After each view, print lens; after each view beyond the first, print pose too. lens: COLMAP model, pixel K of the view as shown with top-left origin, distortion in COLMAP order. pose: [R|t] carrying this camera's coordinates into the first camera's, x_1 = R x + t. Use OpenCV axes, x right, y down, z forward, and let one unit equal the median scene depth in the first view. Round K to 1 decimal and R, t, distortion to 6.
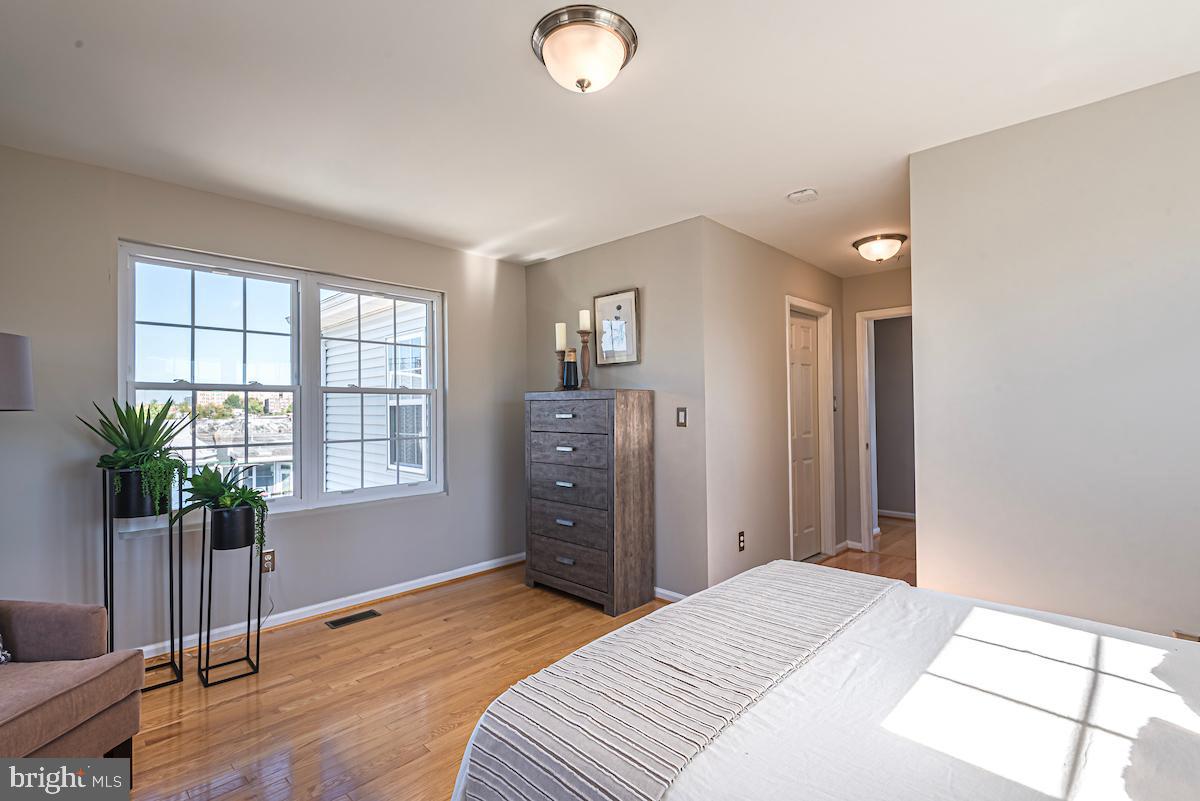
lens RADIAL K [[545.3, 0, 590.6], [0, 545.3, 398.3], [0, 0, 1]] dist [0.022012, -0.013115]
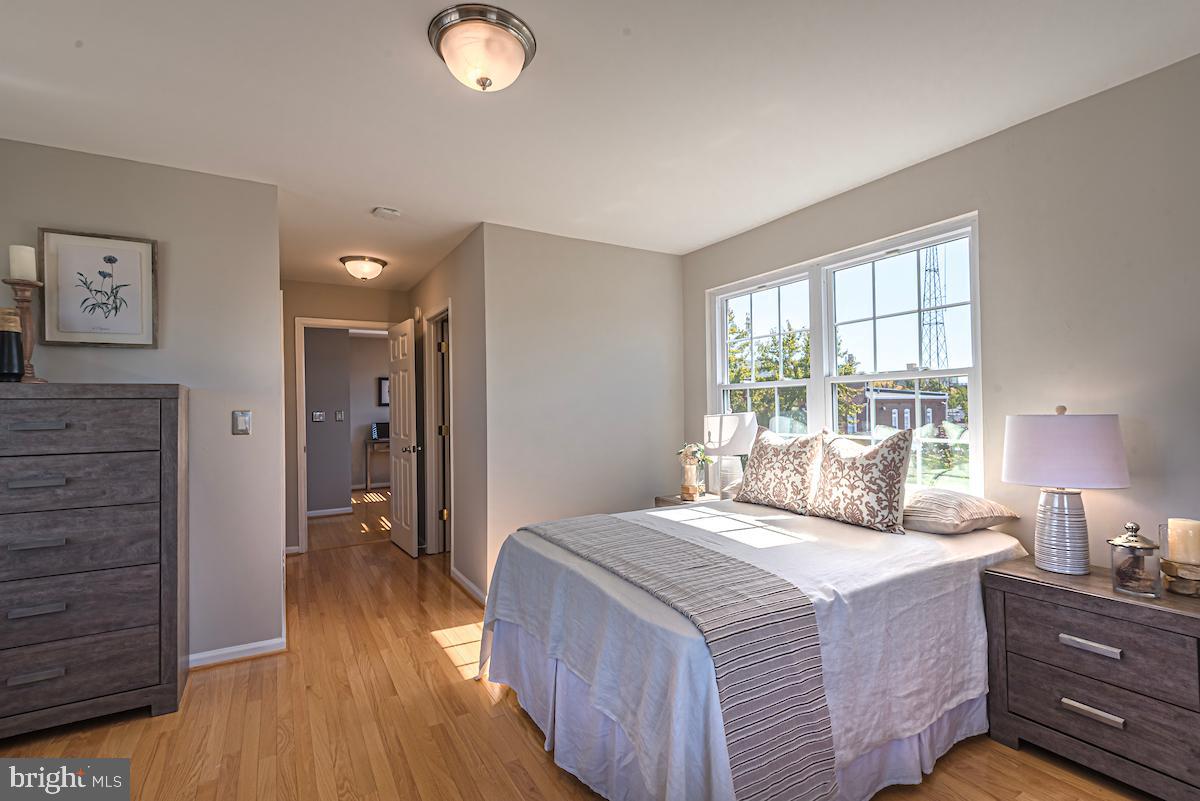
lens RADIAL K [[545.3, 0, 590.5], [0, 545.3, 406.3], [0, 0, 1]] dist [0.022012, -0.013115]
pose [[0.251160, 0.008390, 0.967909, -0.482566], [-0.004636, 0.999961, -0.007465, 0.013185], [-0.967935, -0.002612, 0.251189, 0.299416]]
